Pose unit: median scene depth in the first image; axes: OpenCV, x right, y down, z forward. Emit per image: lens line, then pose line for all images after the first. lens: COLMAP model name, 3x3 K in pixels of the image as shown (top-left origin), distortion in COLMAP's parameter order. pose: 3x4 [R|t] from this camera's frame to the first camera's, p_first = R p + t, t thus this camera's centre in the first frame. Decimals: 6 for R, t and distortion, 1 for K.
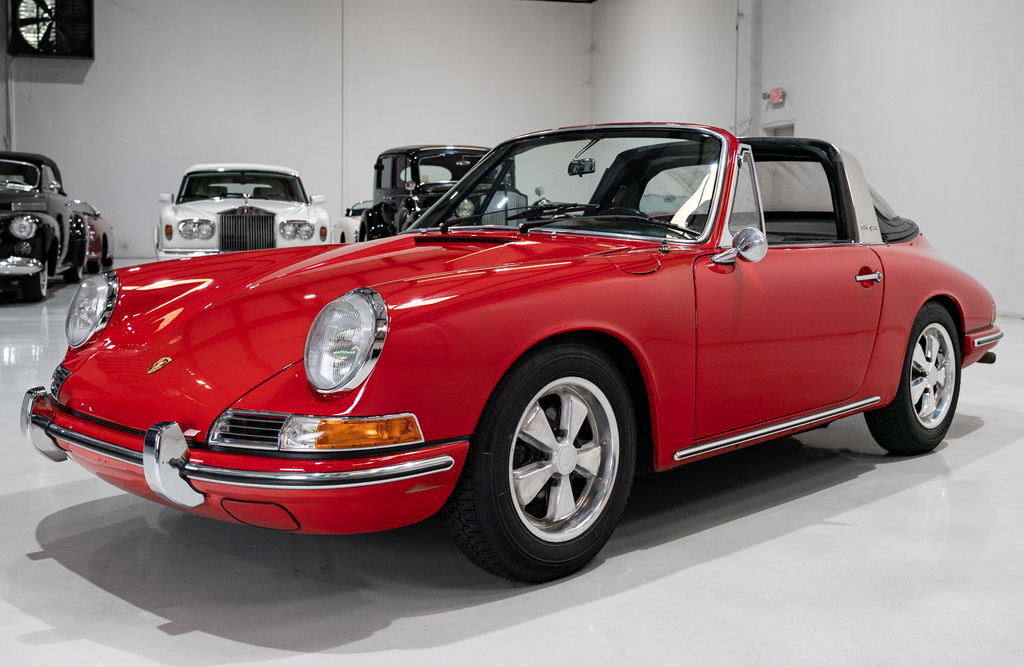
lens RADIAL K [[1120.4, 0, 485.8], [0, 1120.4, 294.0], [0, 0, 1]] dist [0.023017, 0.000000]
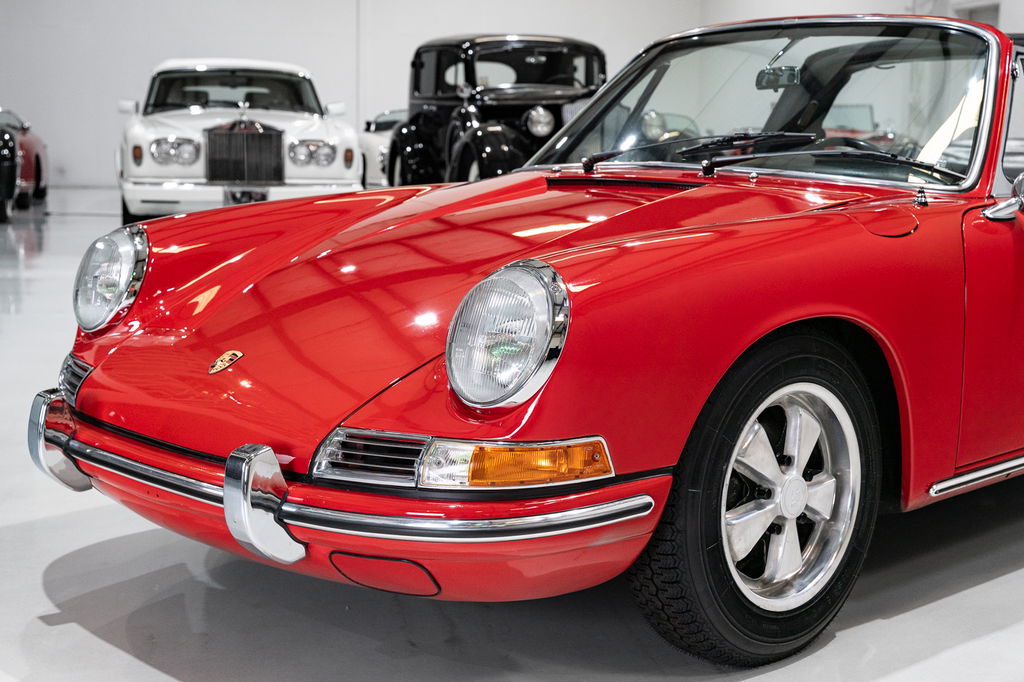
lens RADIAL K [[1527.6, 0, 508.5], [0, 1527.6, 344.7], [0, 0, 1]] dist [0.039251, 0.000000]
pose [[0.999835, 0.006953, -0.016800, -0.077945], [-0.005743, 0.997456, 0.071050, -0.014995], [0.017252, -0.070942, 0.997331, 0.023682]]
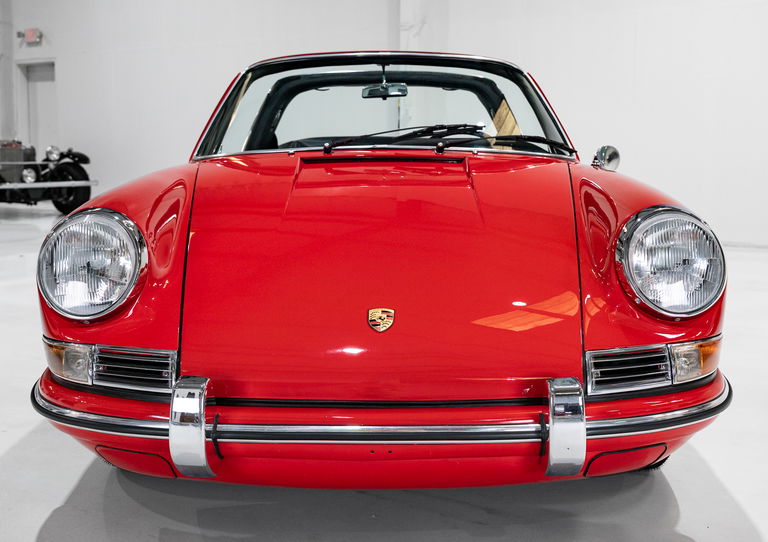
lens RADIAL K [[882.3, 0, 380.7], [0, 882.3, 269.6], [0, 0, 1]] dist [0.012749, 0.000000]
pose [[0.704168, -0.108102, 0.701756, -0.613025], [0.056954, 0.993757, 0.095933, -0.028287], [-0.707746, -0.027585, 0.705929, 0.465886]]
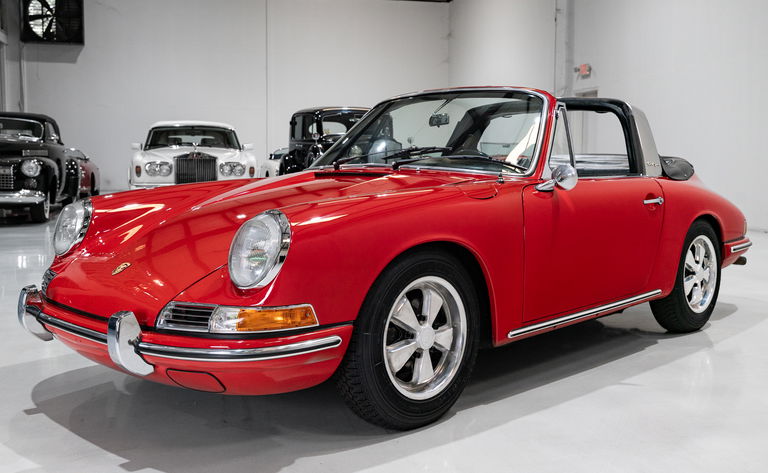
lens RADIAL K [[815.1, 0, 374.4], [0, 815.1, 227.3], [0, 0, 1]] dist [0.021774, 0.000000]
pose [[0.999991, -0.004103, 0.001319, 0.007223], [0.004085, 0.999900, 0.013567, 0.002118], [-0.001375, -0.013561, 0.999907, 0.026280]]
